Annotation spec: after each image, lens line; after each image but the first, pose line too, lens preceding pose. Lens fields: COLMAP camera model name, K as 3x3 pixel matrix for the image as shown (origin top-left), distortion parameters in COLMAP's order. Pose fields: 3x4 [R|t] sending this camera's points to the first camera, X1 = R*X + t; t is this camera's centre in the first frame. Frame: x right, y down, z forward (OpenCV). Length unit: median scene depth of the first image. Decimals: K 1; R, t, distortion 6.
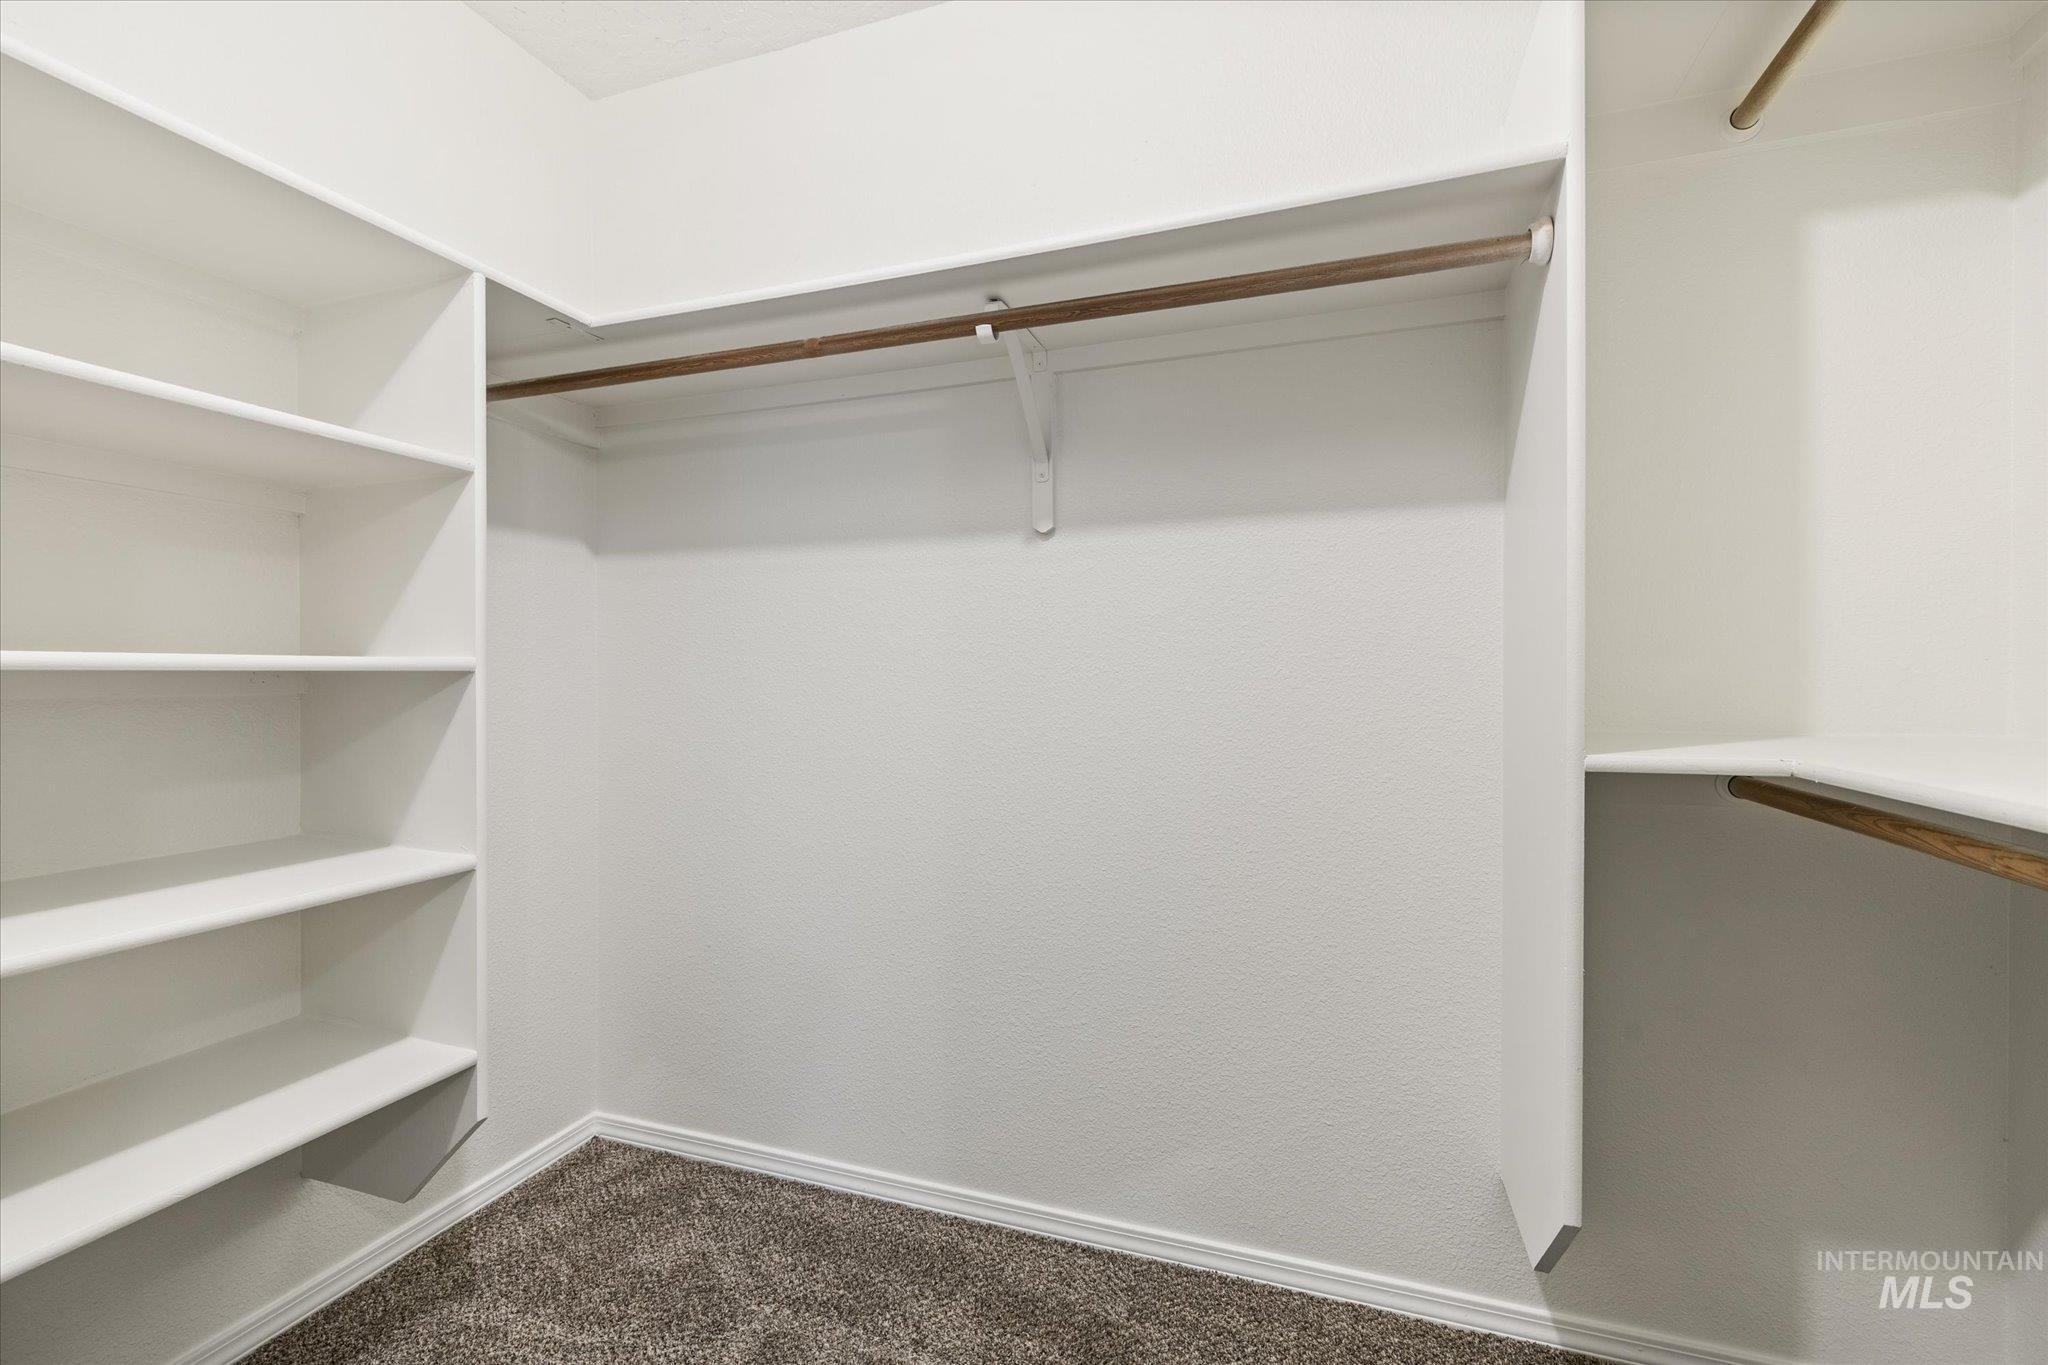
lens RADIAL K [[870.5, 0, 1024.2], [0, 870.5, 678.2], [0, 0, 1]] dist [0.001204, 0.000021]
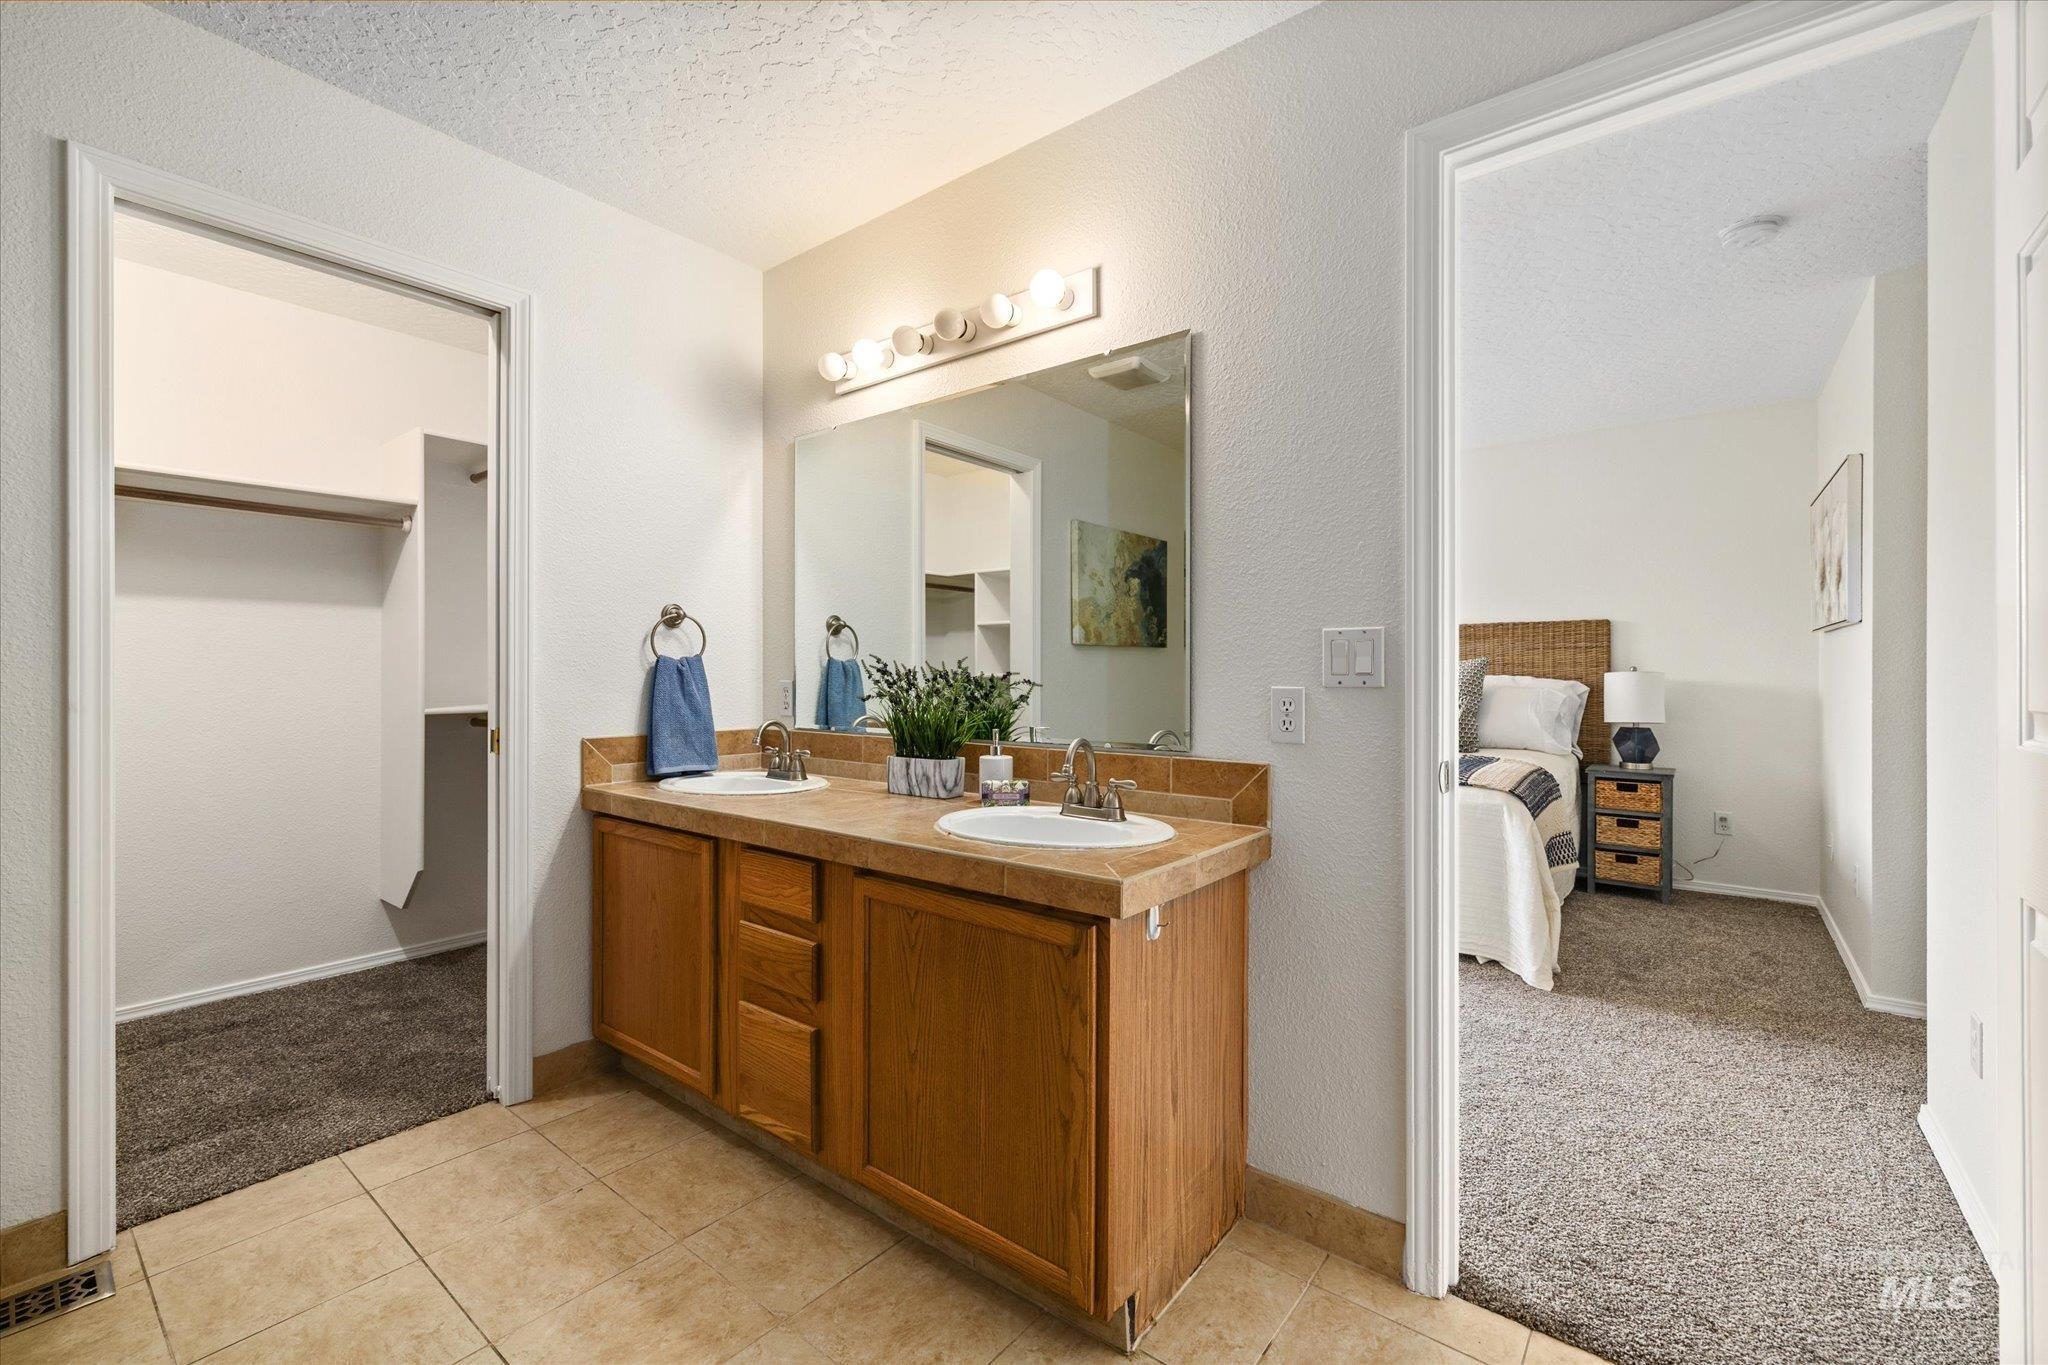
lens RADIAL K [[870.5, 0, 1024.2], [0, 870.5, 678.2], [0, 0, 1]] dist [0.001204, 0.000021]
pose [[0.320423, -0.001193, 0.947274, -1.418670], [0.002646, 0.999996, 0.000364, -0.009994], [-0.947271, 0.002390, 0.320425, -1.765168]]
